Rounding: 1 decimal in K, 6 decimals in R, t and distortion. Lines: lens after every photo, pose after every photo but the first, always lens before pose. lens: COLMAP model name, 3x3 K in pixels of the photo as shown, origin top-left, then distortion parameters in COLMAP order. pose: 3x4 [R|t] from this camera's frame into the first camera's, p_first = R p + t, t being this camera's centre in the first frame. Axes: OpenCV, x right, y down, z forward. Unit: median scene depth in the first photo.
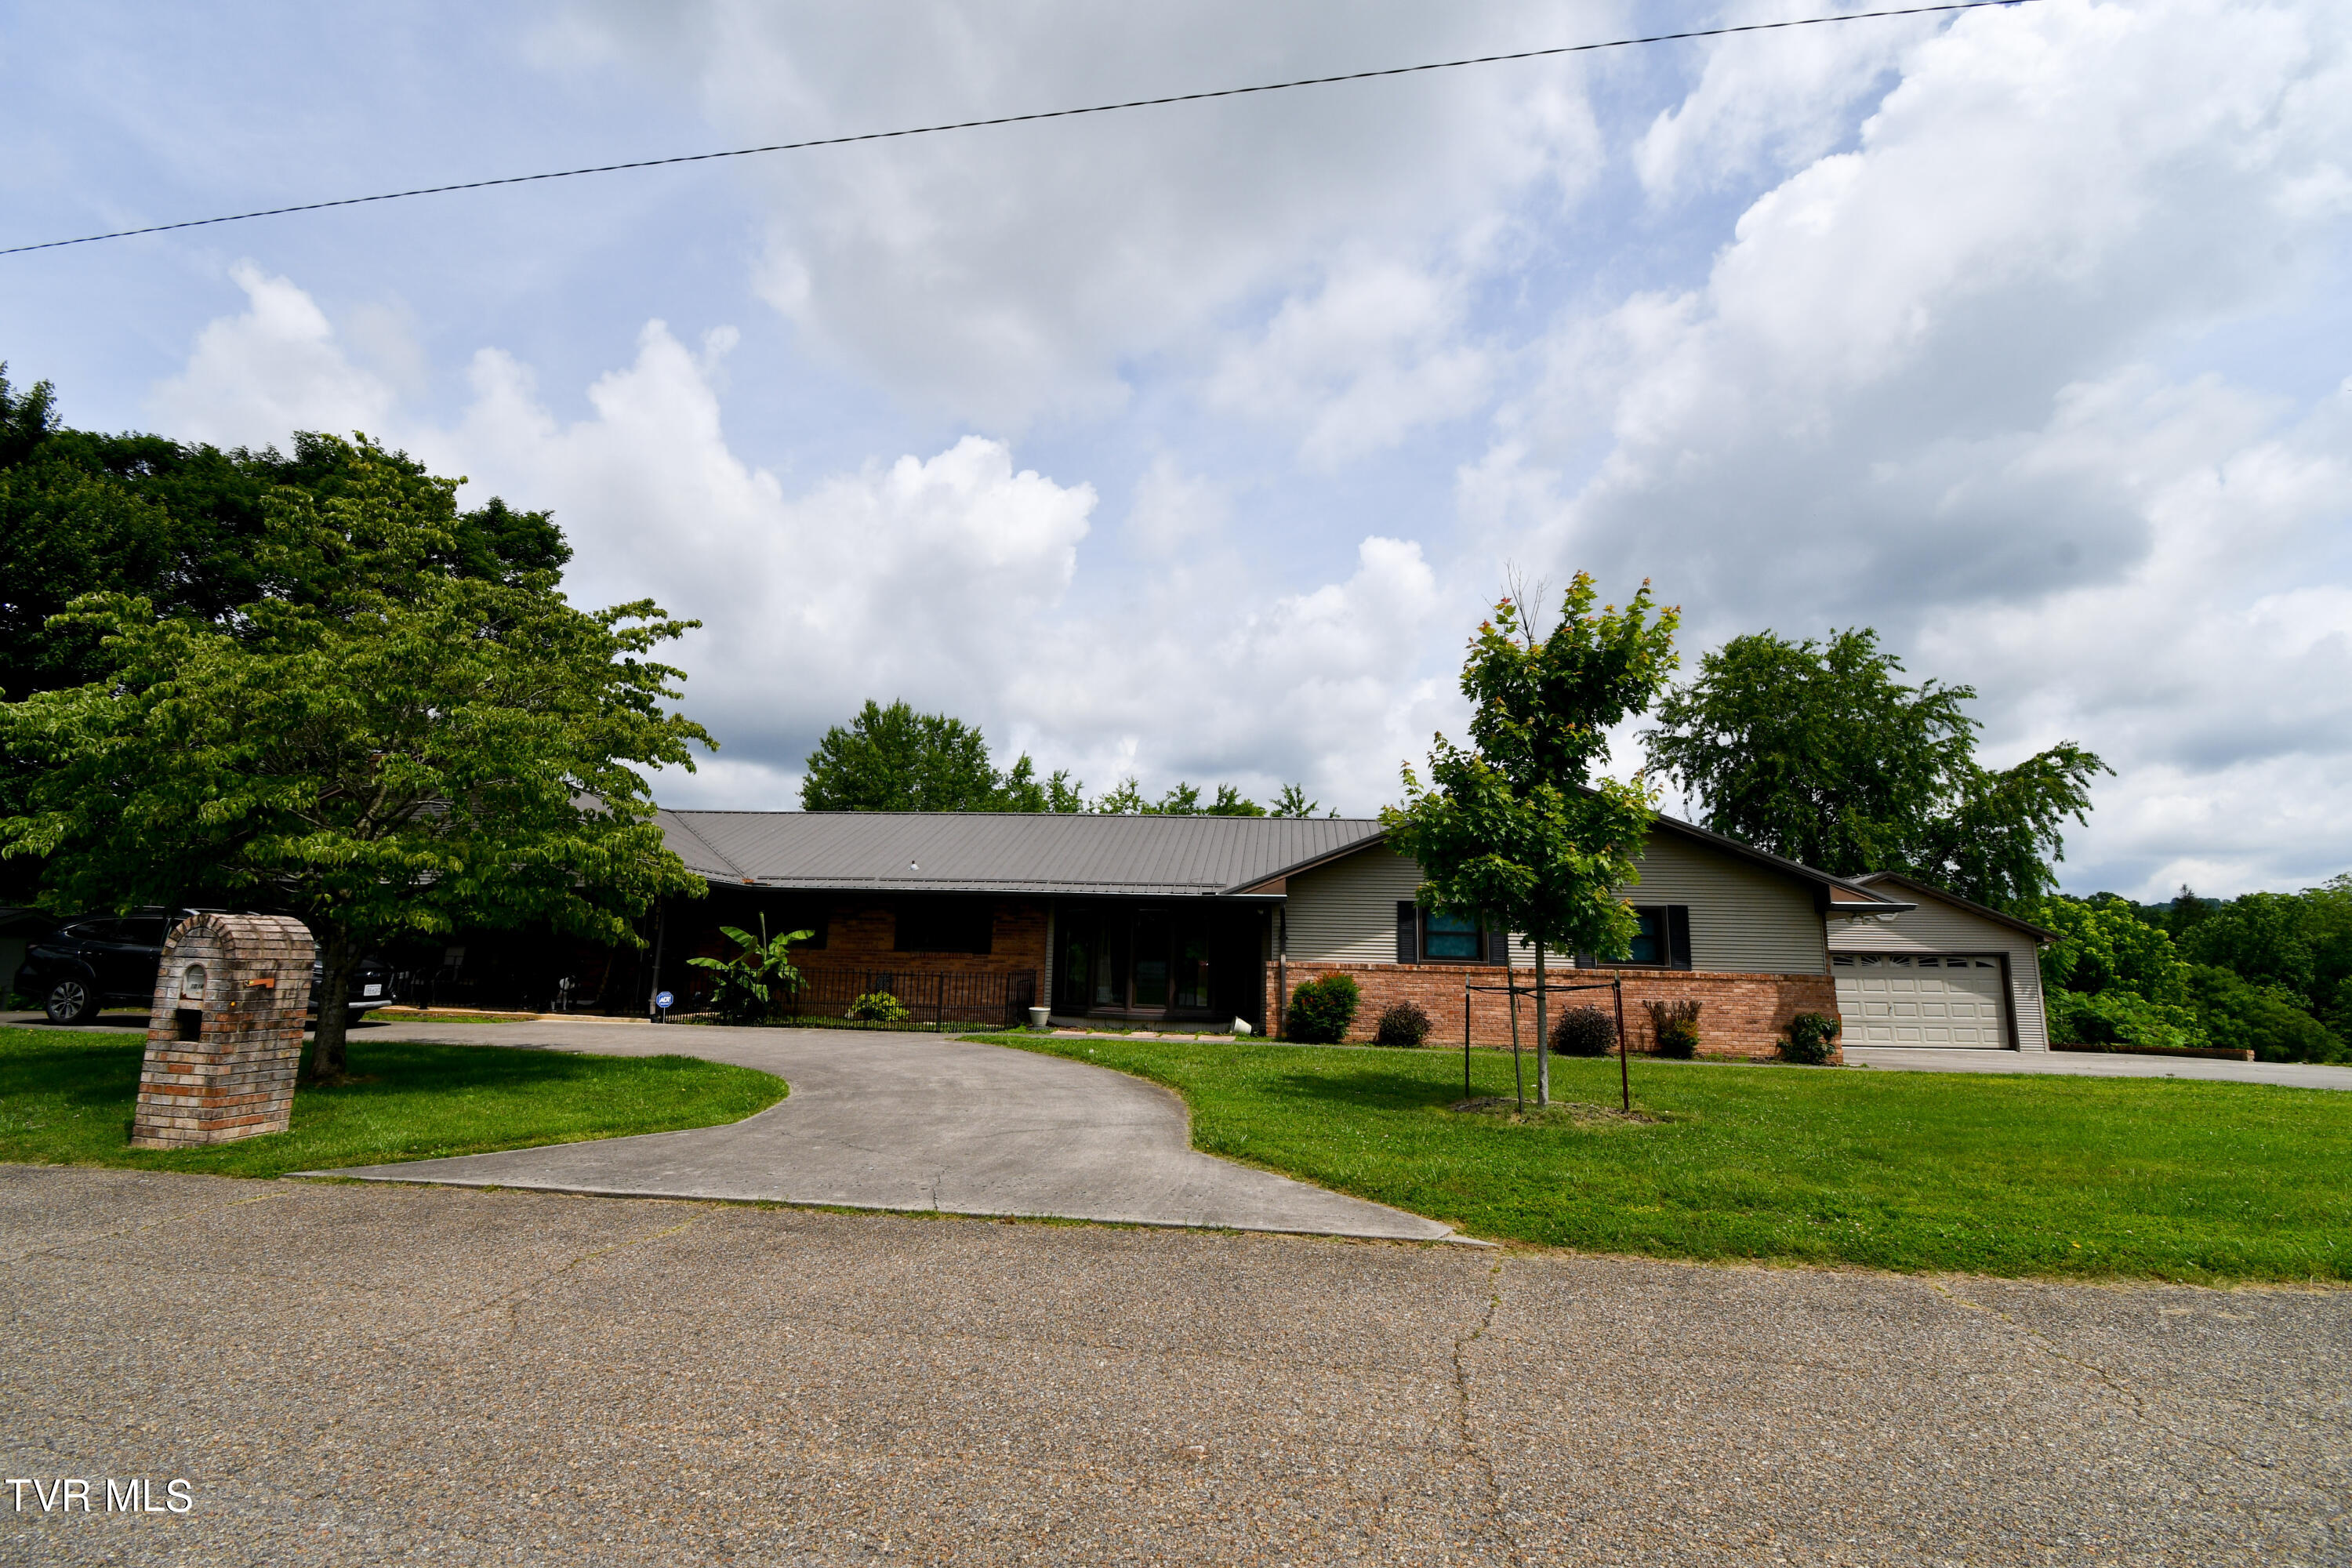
lens RADIAL K [[1045.2, 0, 1144.7], [0, 1045.2, 774.4], [0, 0, 1]] dist [-0.004394, -0.001023]
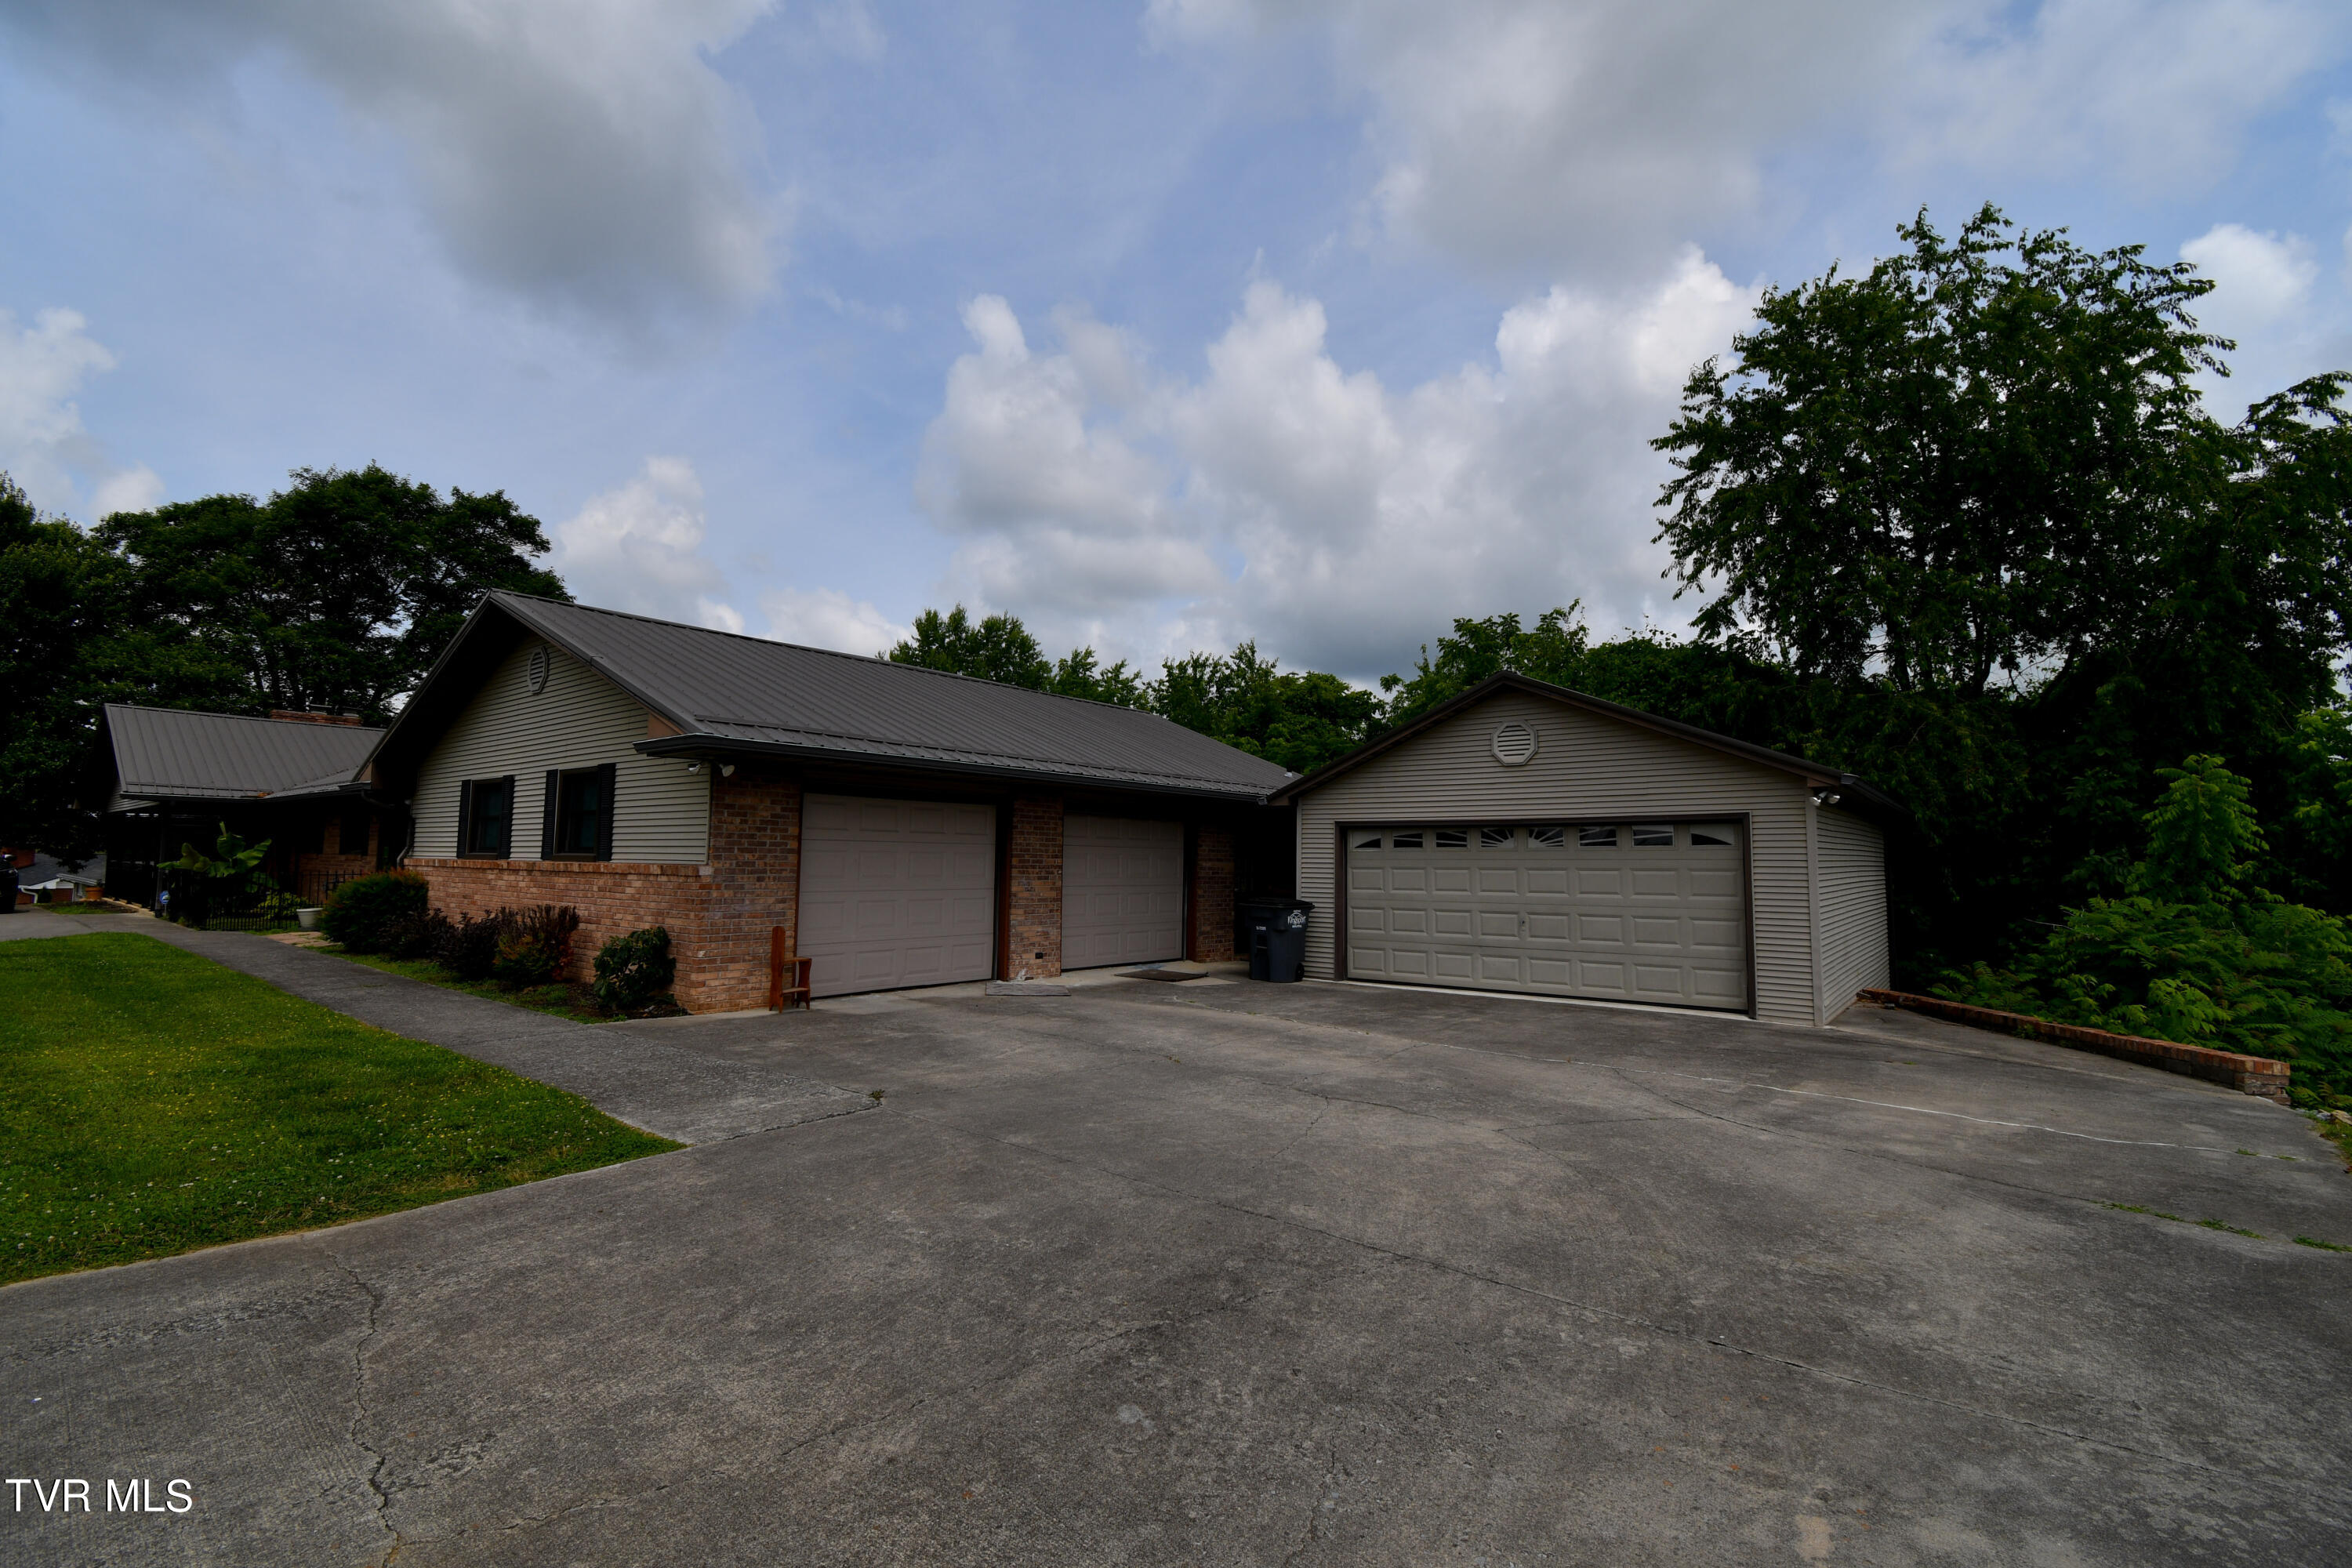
lens RADIAL K [[1045.2, 0, 1144.7], [0, 1045.2, 774.4], [0, 0, 1]] dist [-0.004394, -0.001023]
pose [[0.832879, -0.059121, -0.550289, 0.845466], [0.112495, 0.991606, 0.063730, 0.094780], [0.541902, -0.114984, 0.832539, 0.474293]]
